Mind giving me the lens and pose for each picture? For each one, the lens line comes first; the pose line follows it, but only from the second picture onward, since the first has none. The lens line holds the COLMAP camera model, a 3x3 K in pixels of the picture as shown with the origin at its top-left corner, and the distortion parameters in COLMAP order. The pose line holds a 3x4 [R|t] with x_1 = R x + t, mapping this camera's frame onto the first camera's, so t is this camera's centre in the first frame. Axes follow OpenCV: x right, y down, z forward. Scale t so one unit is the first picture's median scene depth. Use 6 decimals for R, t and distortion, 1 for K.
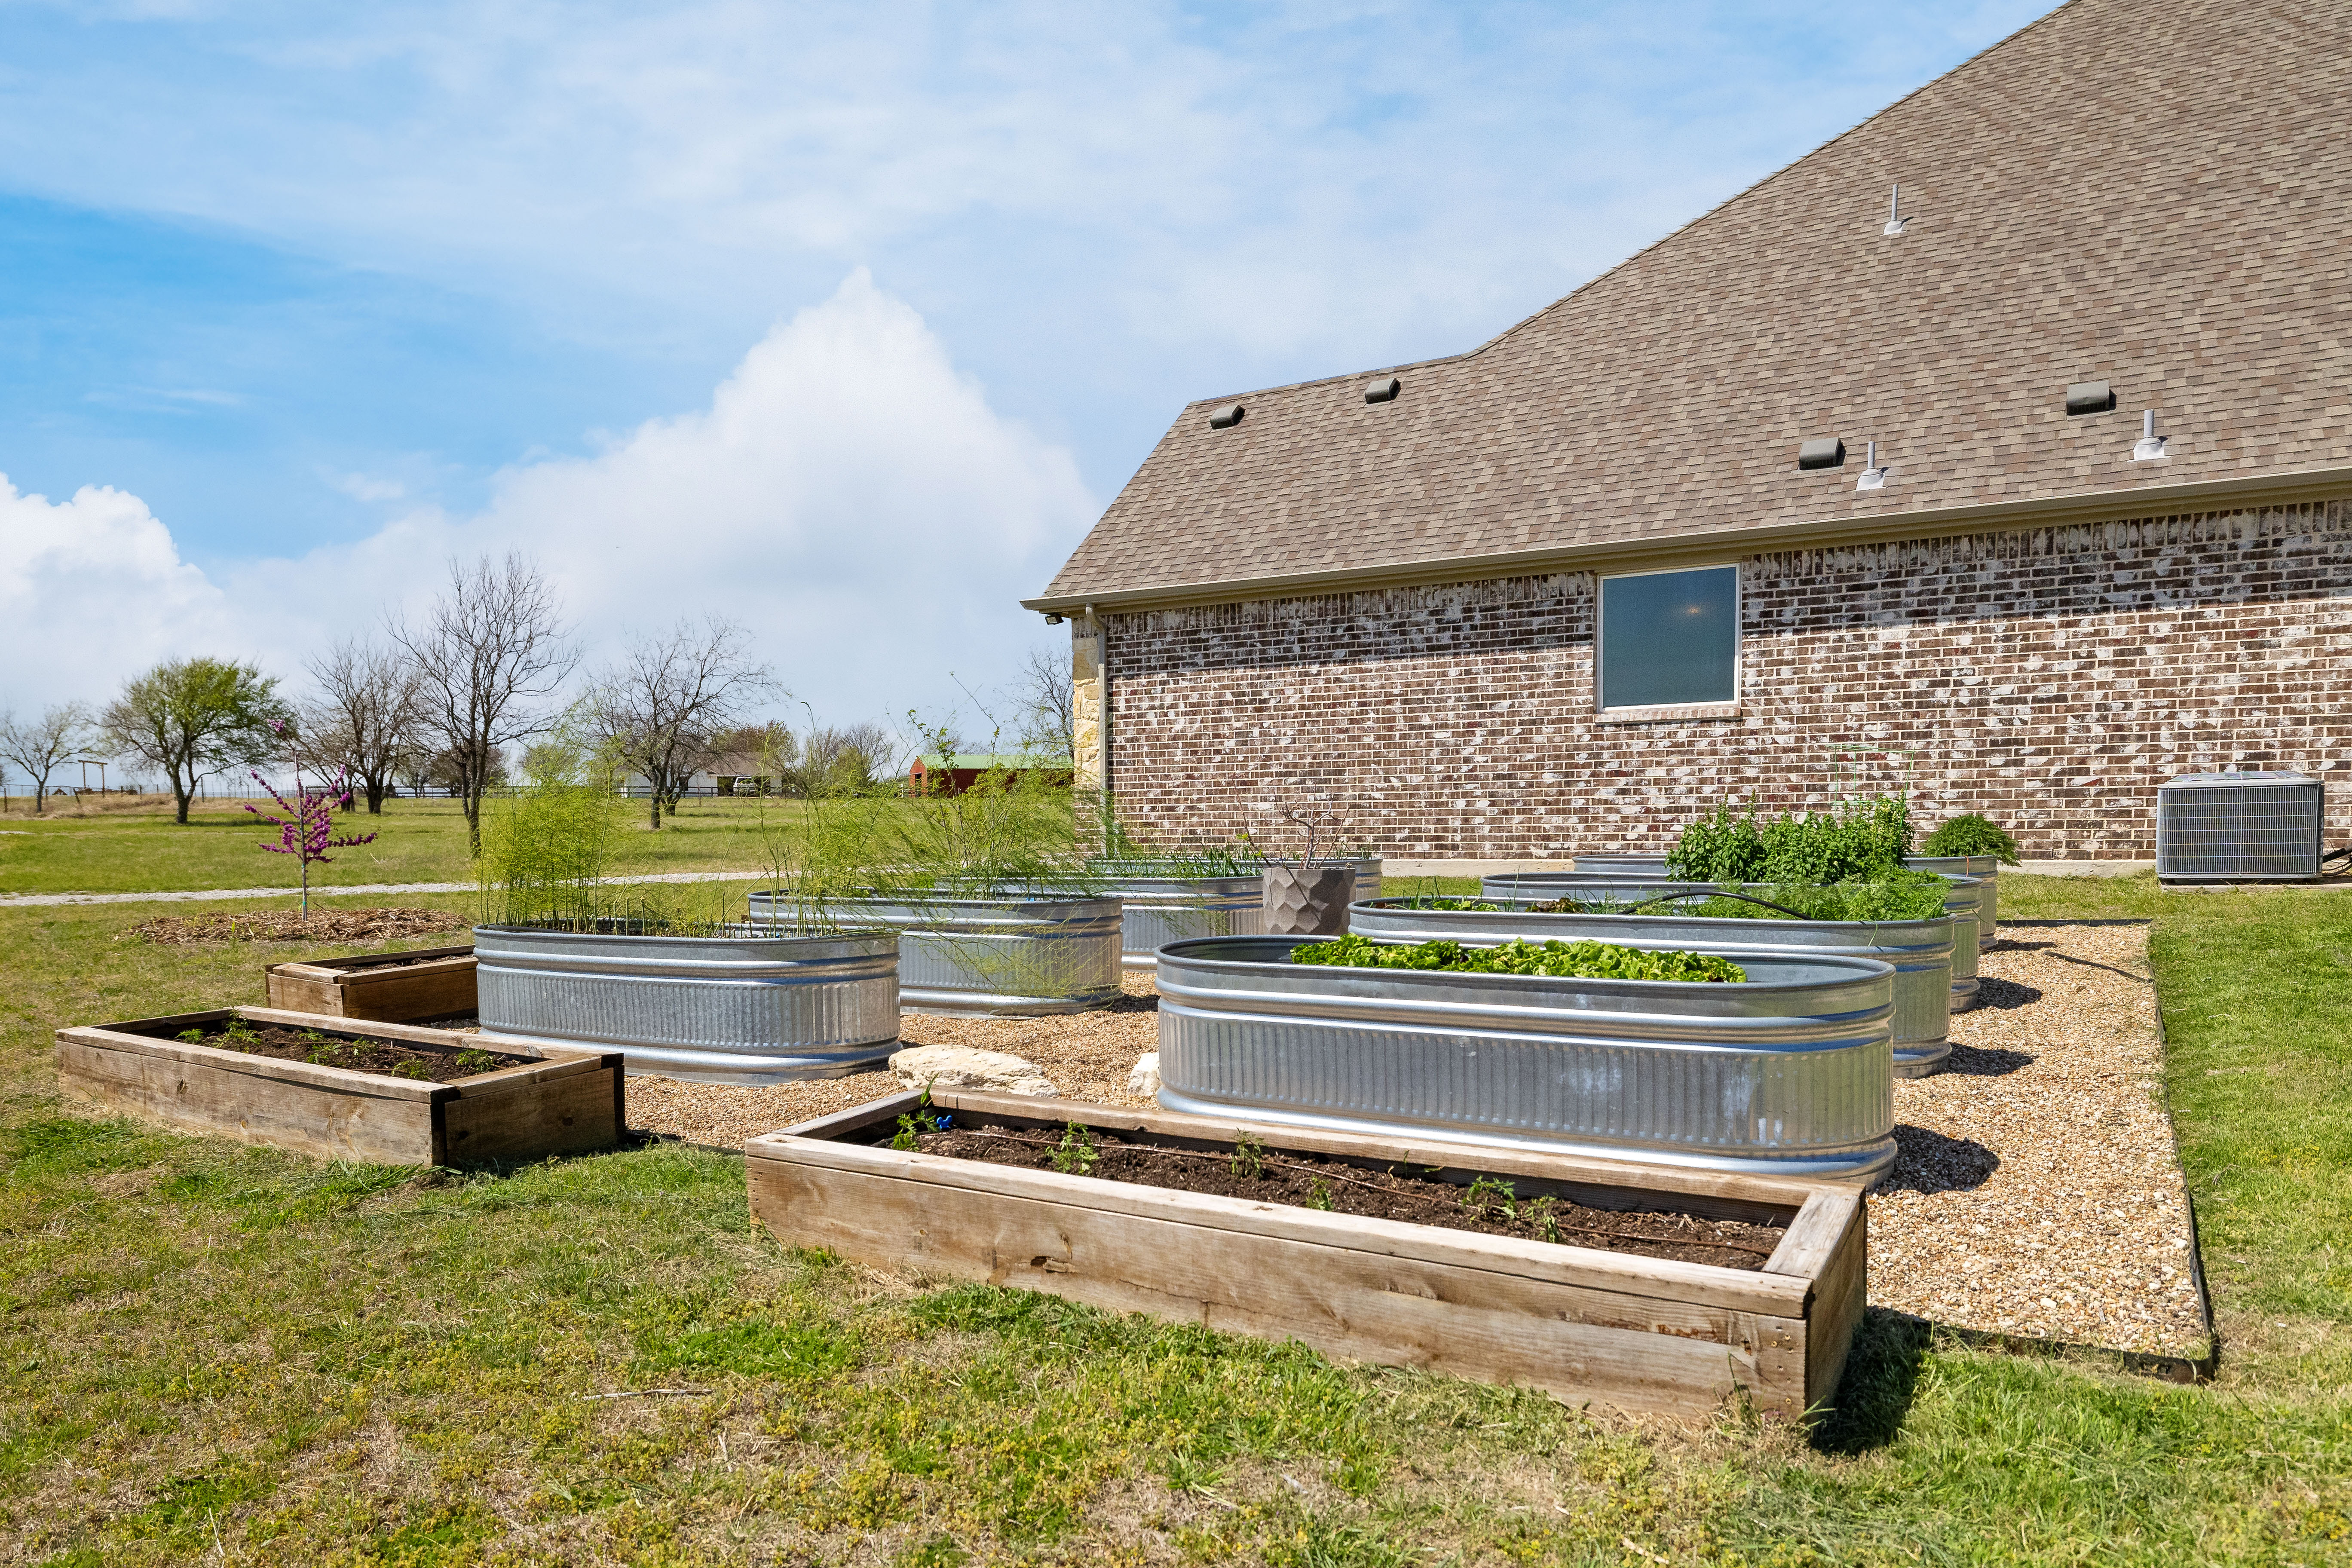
lens RADIAL K [[1590.7, 0, 1166.0], [0, 1590.7, 958.5], [0, 0, 1]] dist [0.001321, -0.000990]
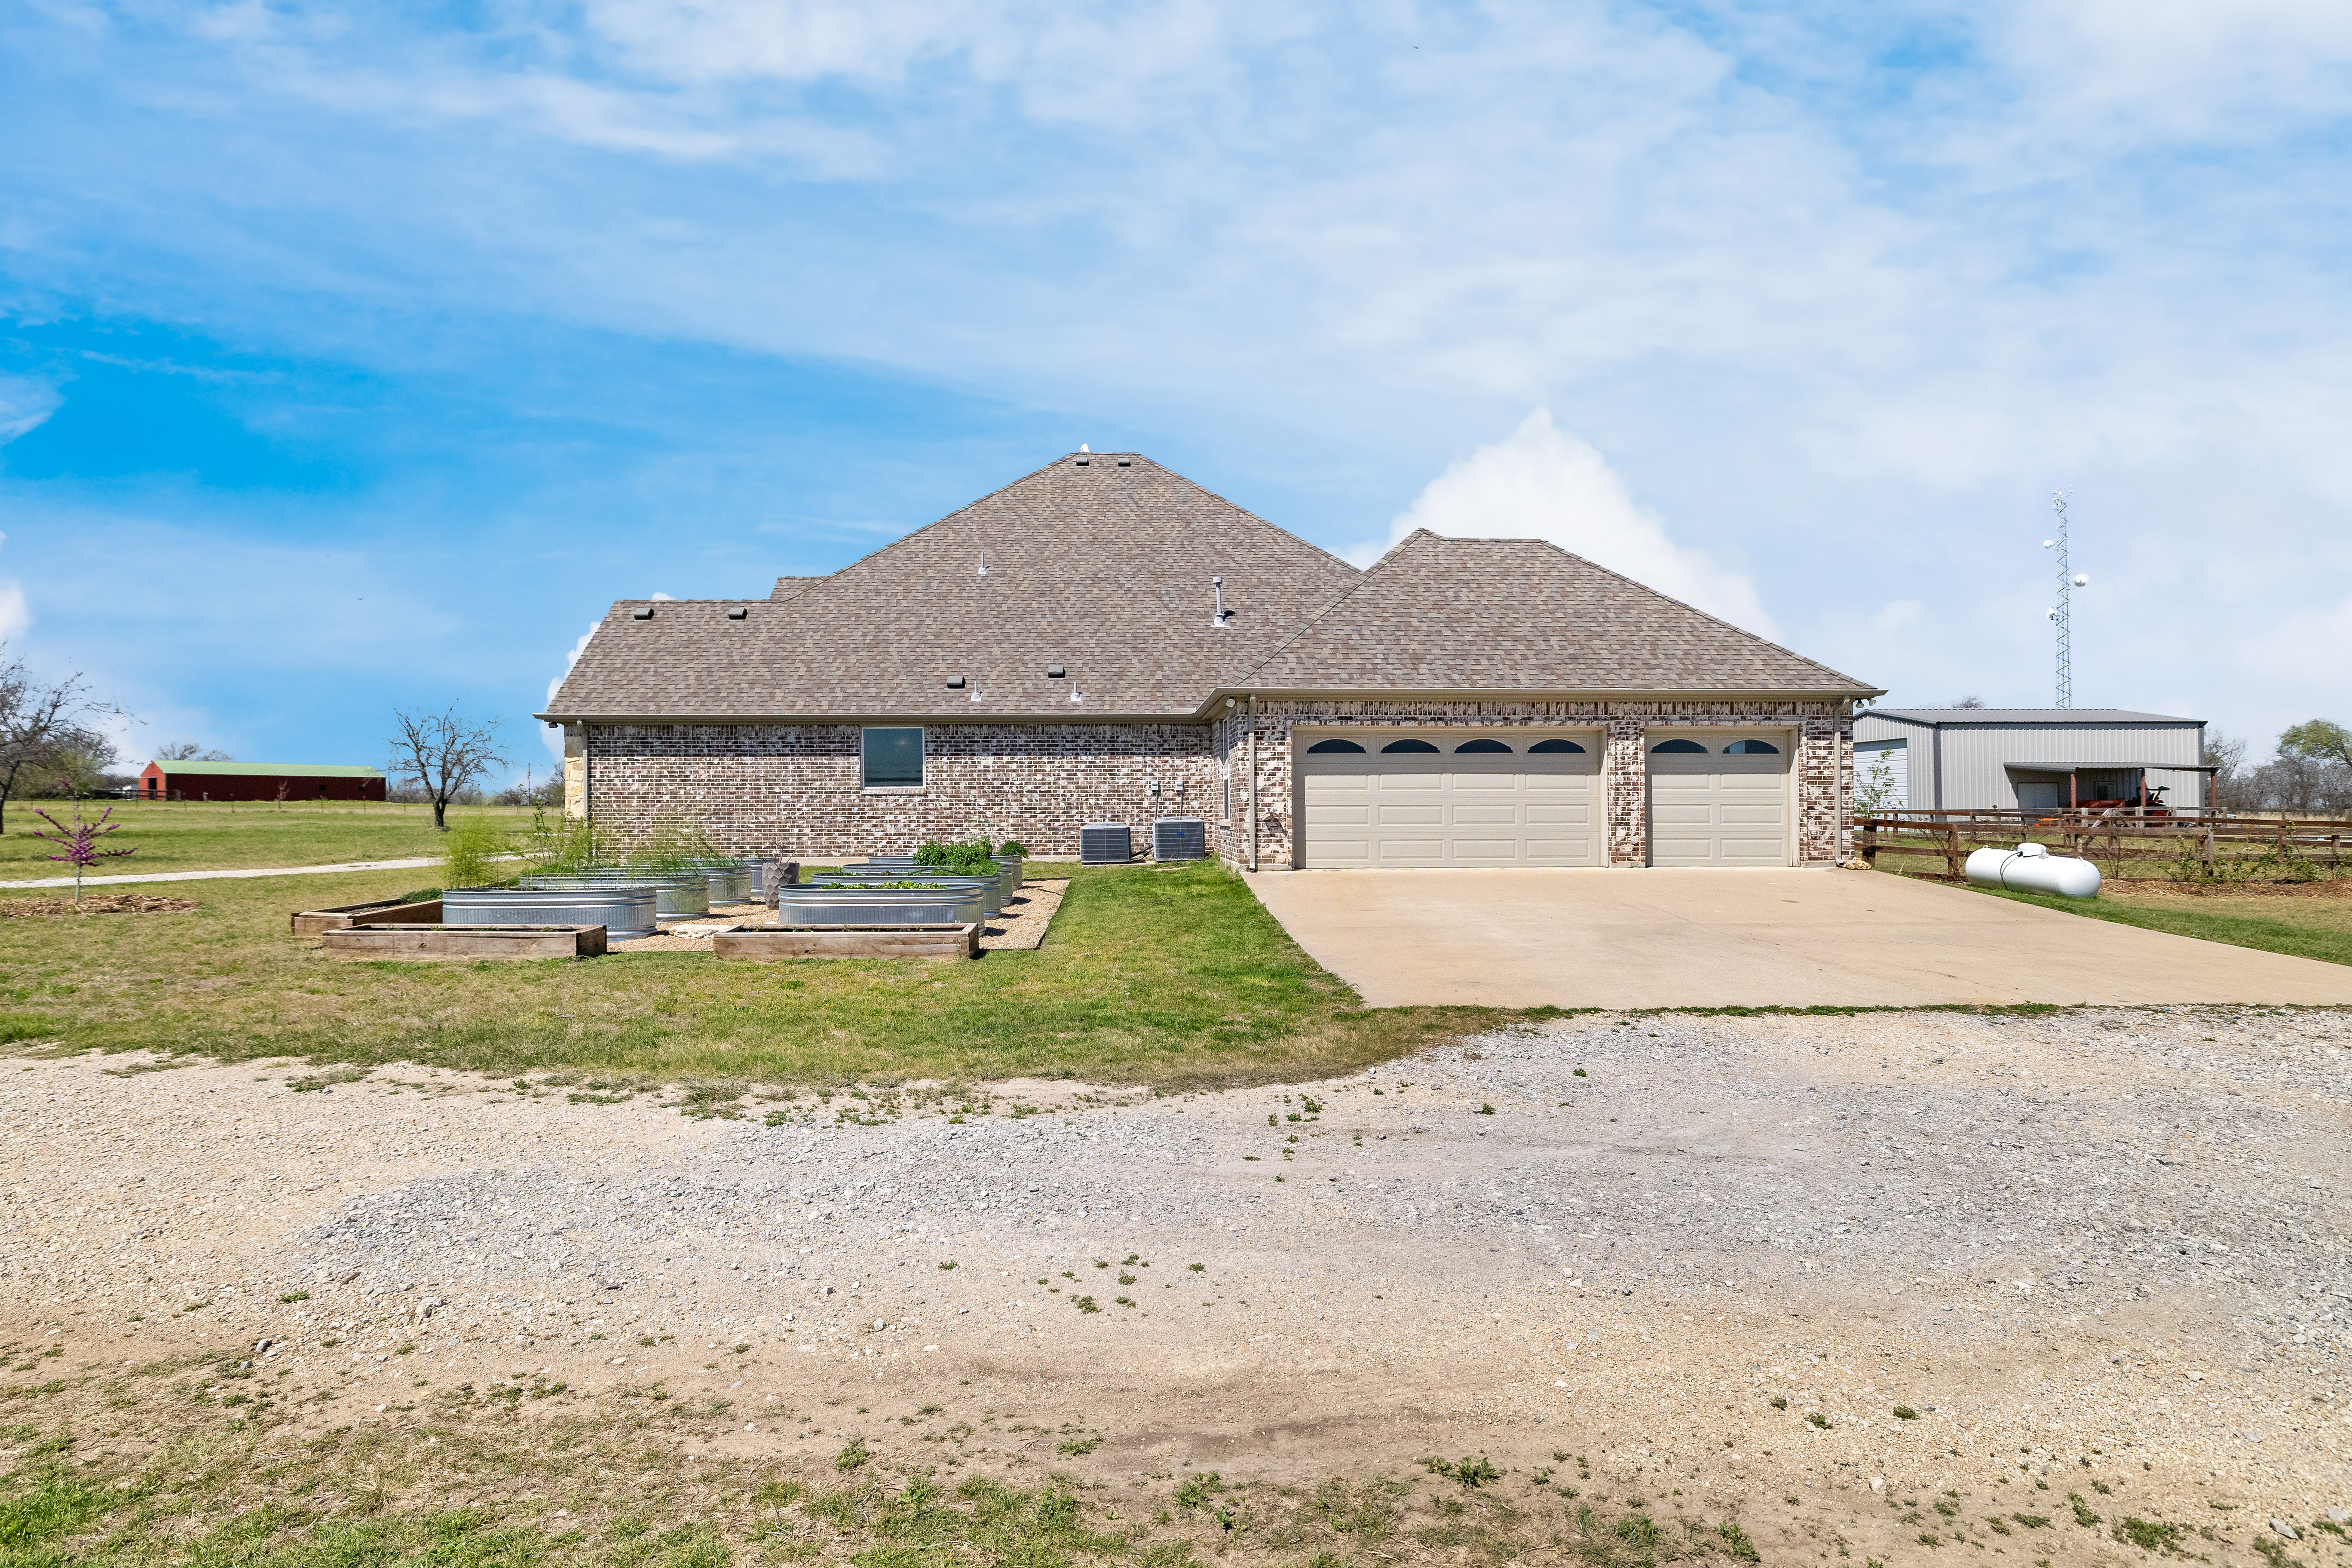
lens RADIAL K [[1160.2, 0, 1176.1], [0, 1160.2, 831.4], [0, 0, 1]] dist [-0.001821, -0.000097]
pose [[0.836770, 0.002218, 0.547550, -0.237353], [0.042009, 0.996784, -0.068236, 0.028598], [-0.545941, 0.080099, 0.833986, -0.550140]]
